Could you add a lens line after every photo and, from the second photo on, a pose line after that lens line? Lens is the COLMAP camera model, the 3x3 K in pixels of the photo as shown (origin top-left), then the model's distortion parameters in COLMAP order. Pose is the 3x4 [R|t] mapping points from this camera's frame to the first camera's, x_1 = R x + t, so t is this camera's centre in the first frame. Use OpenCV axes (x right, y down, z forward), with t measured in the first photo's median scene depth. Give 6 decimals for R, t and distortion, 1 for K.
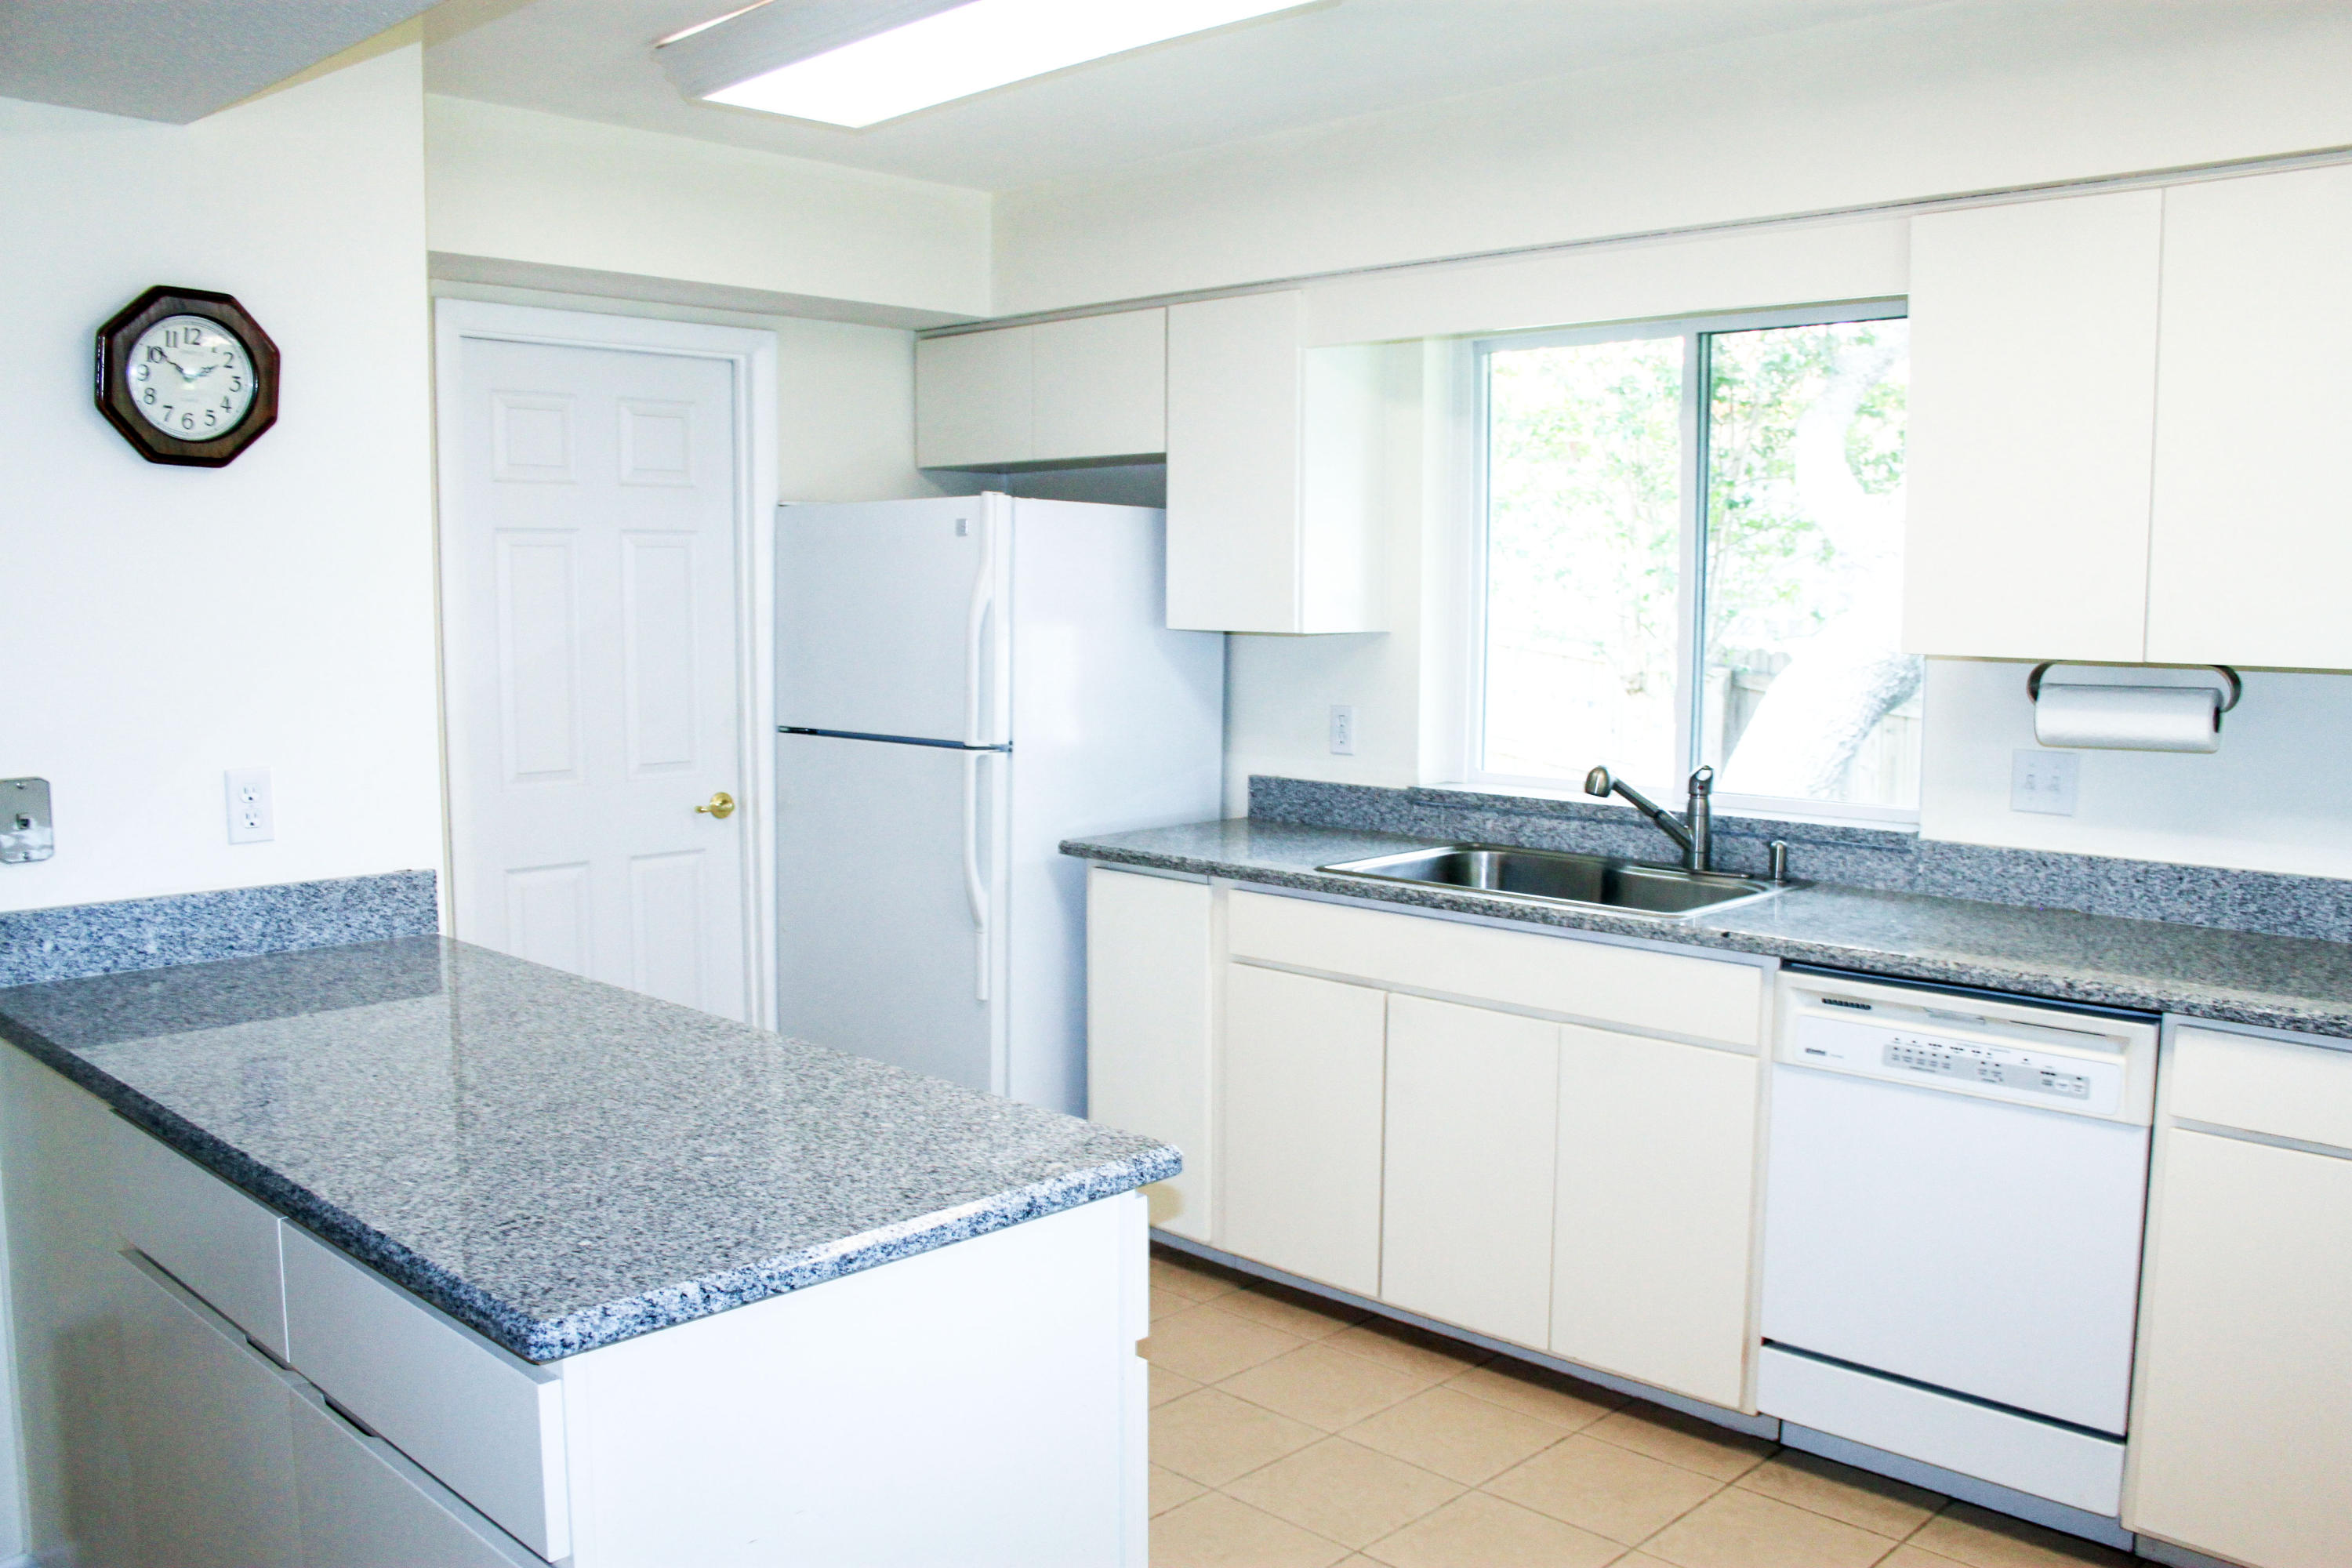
lens RADIAL K [[1965.4, 0, 1175.6], [0, 1965.4, 833.4], [0, 0, 1]] dist [-0.131387, 0.086129]
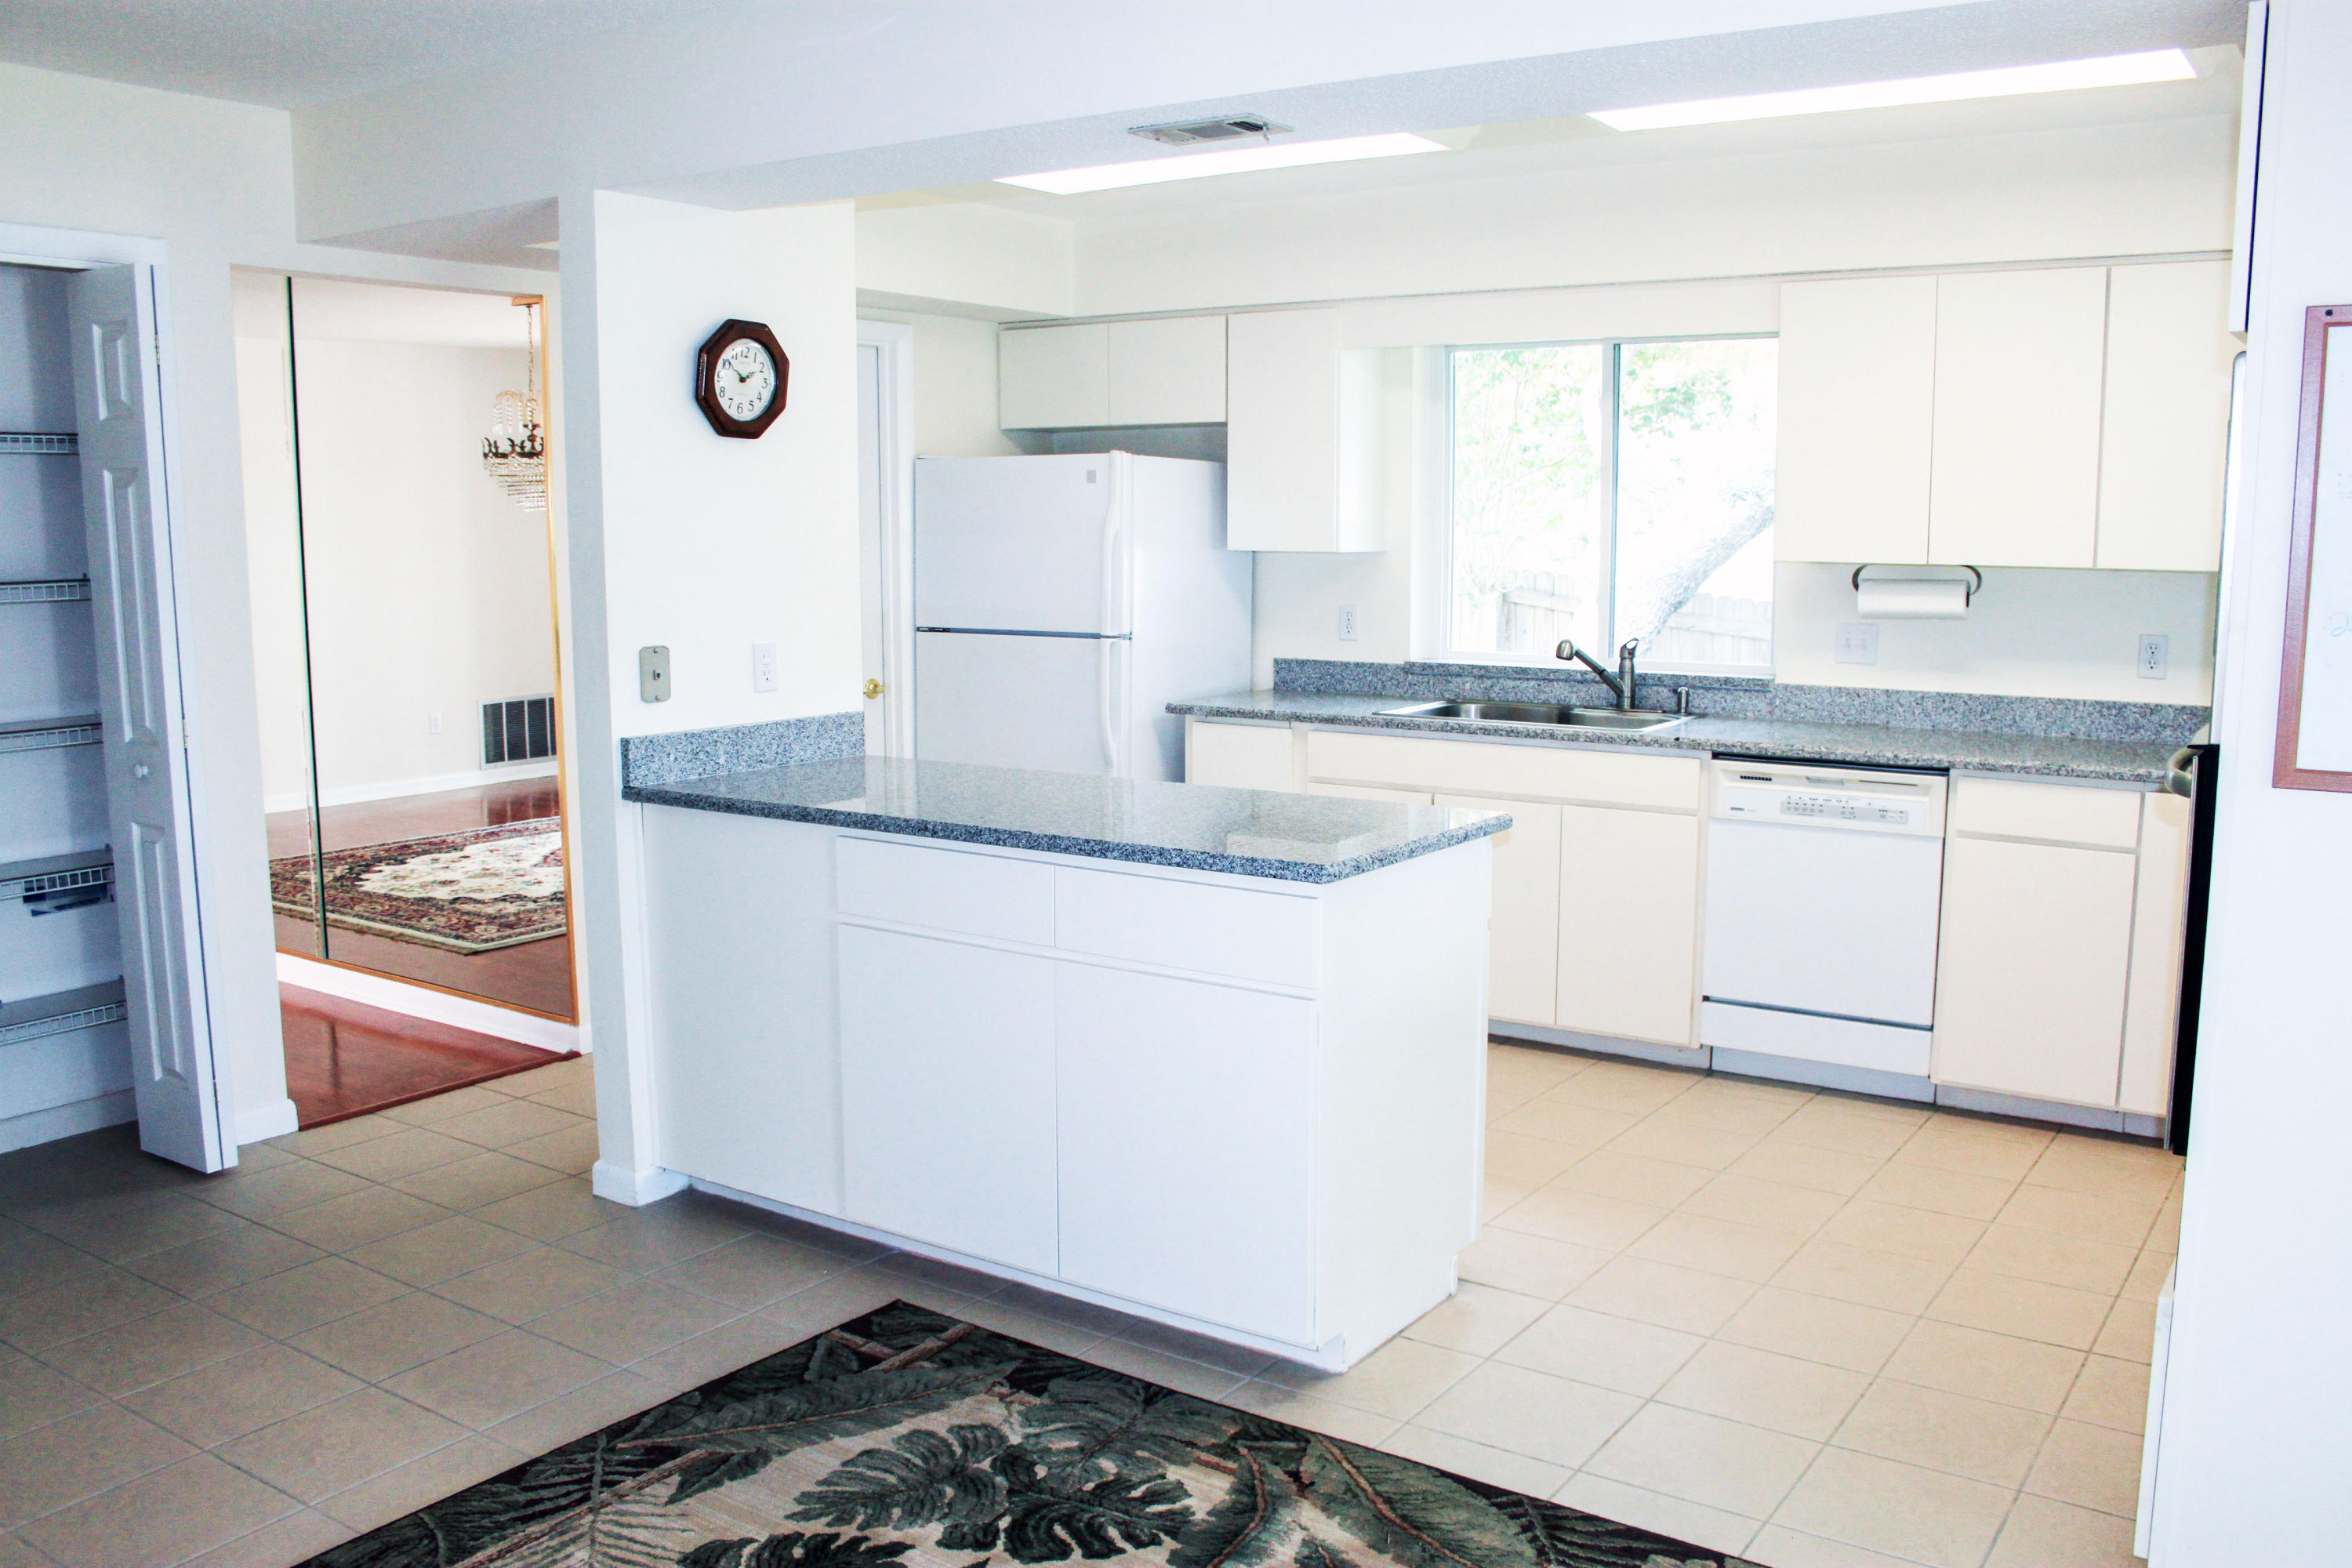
lens RADIAL K [[1965.4, 0, 1175.6], [0, 1965.4, 833.4], [0, 0, 1]] dist [-0.131387, 0.086129]
pose [[0.985703, -0.030028, 0.165794, -0.332655], [0.024371, 0.999053, 0.036049, 0.053111], [-0.166720, -0.031493, 0.985501, -0.430278]]
